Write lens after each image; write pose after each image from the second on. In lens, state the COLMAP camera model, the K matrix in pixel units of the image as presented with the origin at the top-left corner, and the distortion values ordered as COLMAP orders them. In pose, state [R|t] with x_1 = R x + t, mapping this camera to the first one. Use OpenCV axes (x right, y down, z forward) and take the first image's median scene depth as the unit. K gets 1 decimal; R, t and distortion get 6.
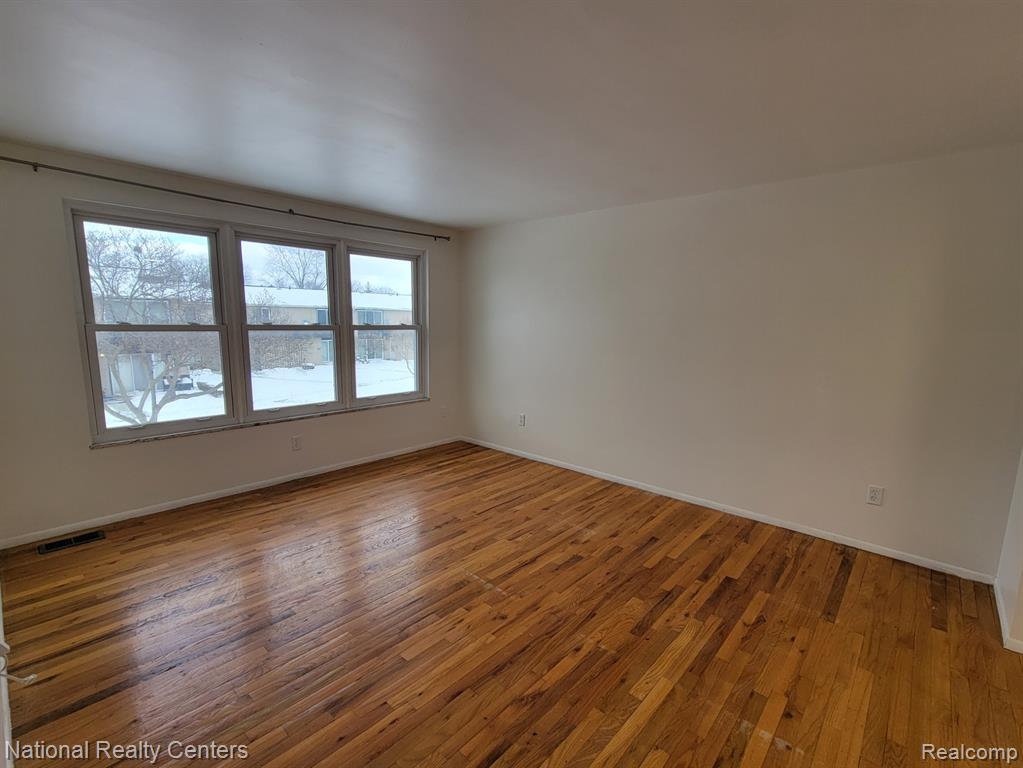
lens RADIAL K [[470.3, 0, 505.5], [0, 470.3, 392.8], [0, 0, 1]] dist [-0.005160, 0.001449]
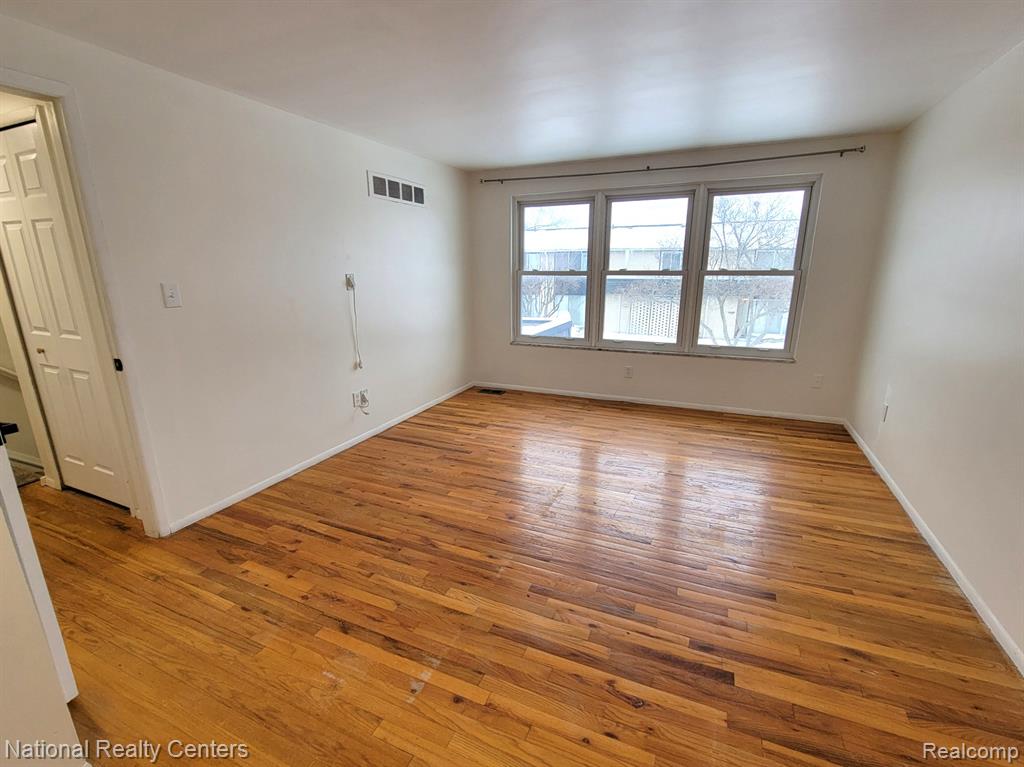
lens RADIAL K [[470.8, 0, 506.7], [0, 470.8, 386.9], [0, 0, 1]] dist [-0.005160, 0.001449]
pose [[0.310806, 0.219249, -0.924840, 0.640983], [-0.132735, 0.973509, 0.186179, -0.040990], [0.941160, 0.064893, 0.331674, 0.357078]]
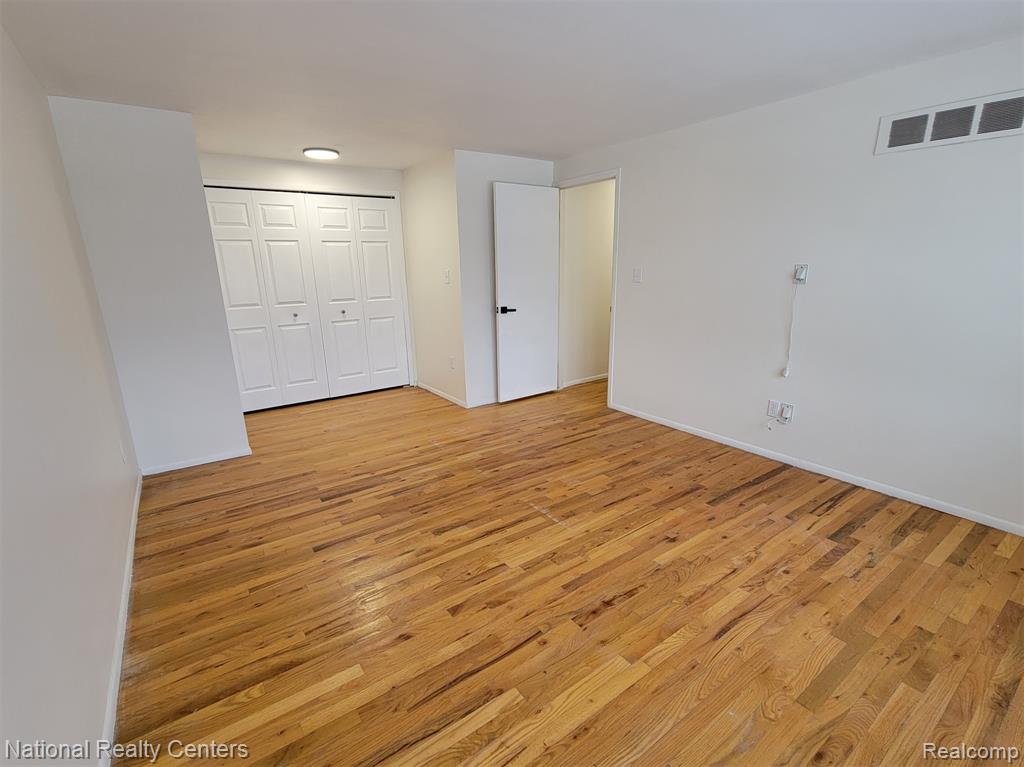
lens RADIAL K [[470.8, 0, 513.4], [0, 470.8, 390.6], [0, 0, 1]] dist [-0.005160, 0.001449]
pose [[-0.978832, -0.055251, 0.197067, -0.113925], [0.030302, 0.913137, 0.406526, -0.196005], [-0.202410, 0.403892, -0.892133, 1.302186]]
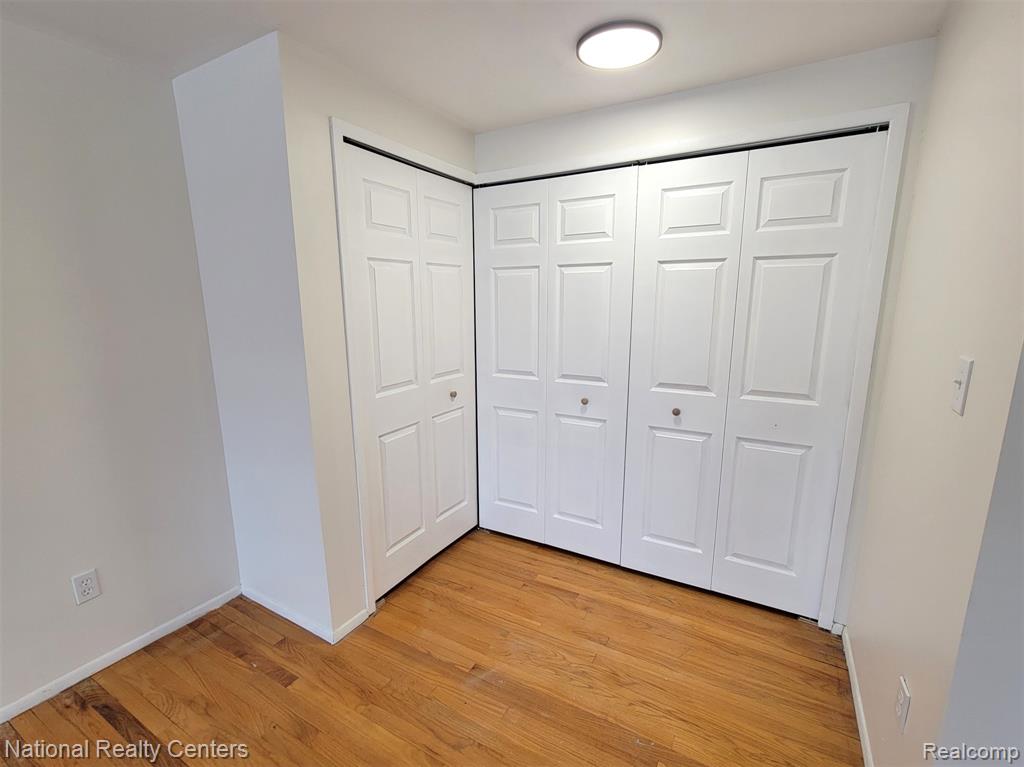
lens RADIAL K [[470.8, 0, 513.6], [0, 470.8, 391.0], [0, 0, 1]] dist [-0.005160, 0.001449]
pose [[-0.211957, -0.208150, 0.954855, 0.100805], [0.150664, 0.958414, 0.242370, -0.076978], [-0.965596, 0.195234, -0.171781, 0.408094]]
